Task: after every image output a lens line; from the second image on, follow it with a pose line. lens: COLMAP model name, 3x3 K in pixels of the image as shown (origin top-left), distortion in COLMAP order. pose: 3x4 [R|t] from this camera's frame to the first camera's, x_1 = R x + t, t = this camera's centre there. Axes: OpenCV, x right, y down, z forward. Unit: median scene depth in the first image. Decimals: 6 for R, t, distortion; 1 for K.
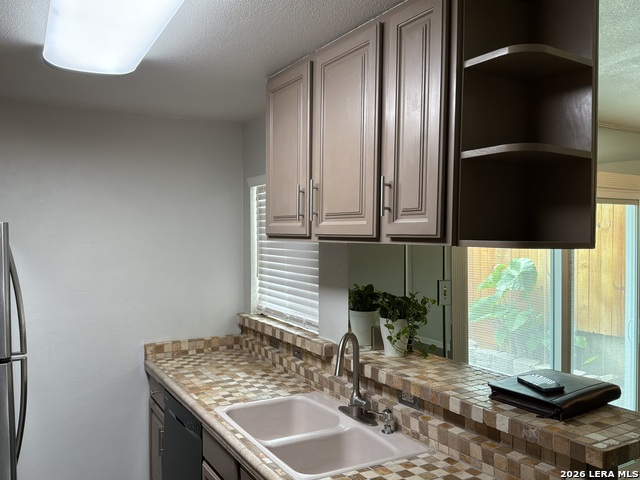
lens RADIAL K [[530.9, 0, 322.6], [0, 530.9, 234.5], [0, 0, 1]] dist [0.105665, -0.206616]
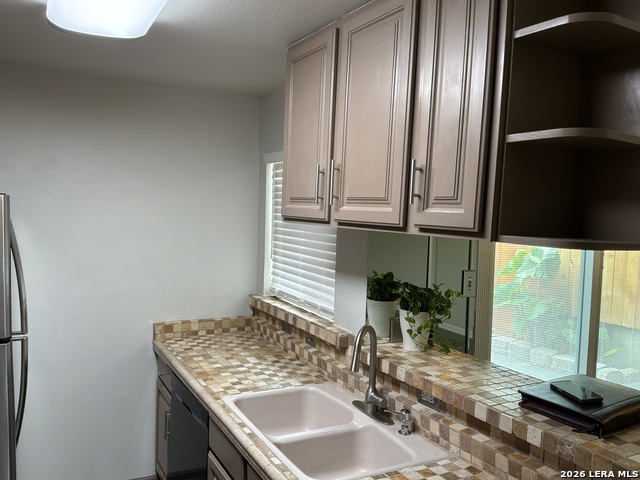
lens RADIAL K [[530.9, 0, 322.2], [0, 530.9, 235.5], [0, 0, 1]] dist [0.105665, -0.206616]
pose [[0.998989, 0.035450, -0.027657, -0.007678], [-0.034122, 0.998306, 0.047118, -0.012664], [0.029280, -0.046127, 0.998506, 0.063849]]
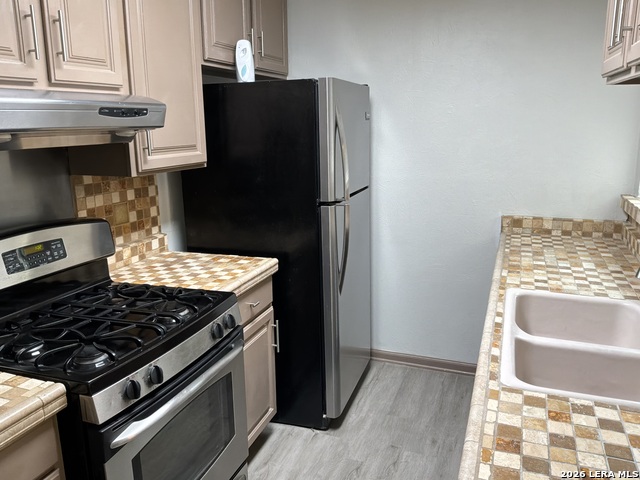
lens RADIAL K [[530.9, 0, 321.0], [0, 530.9, 243.2], [0, 0, 1]] dist [0.105665, -0.206616]
pose [[0.637294, 0.166939, -0.752322, 0.229837], [0.006328, 0.975088, 0.221730, 0.056308], [0.770595, -0.146068, 0.620361, 0.227527]]
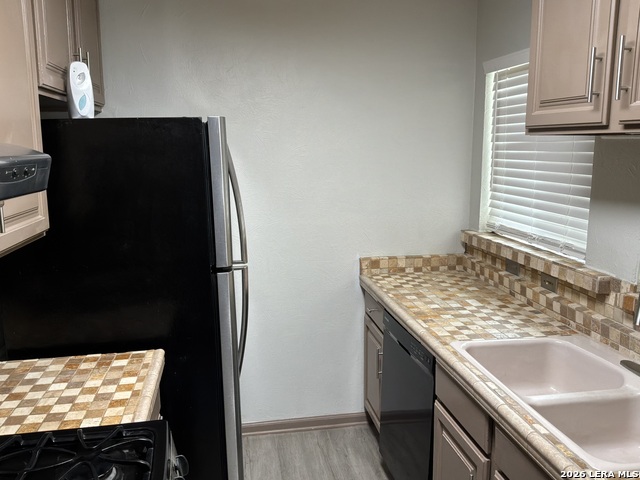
lens RADIAL K [[530.9, 0, 317.2], [0, 530.9, 240.9], [0, 0, 1]] dist [0.105665, -0.206616]
pose [[0.934935, 0.054579, -0.350597, -0.106477], [0.005972, 0.985538, 0.169349, 0.027085], [0.354770, -0.160424, 0.921088, 0.181438]]
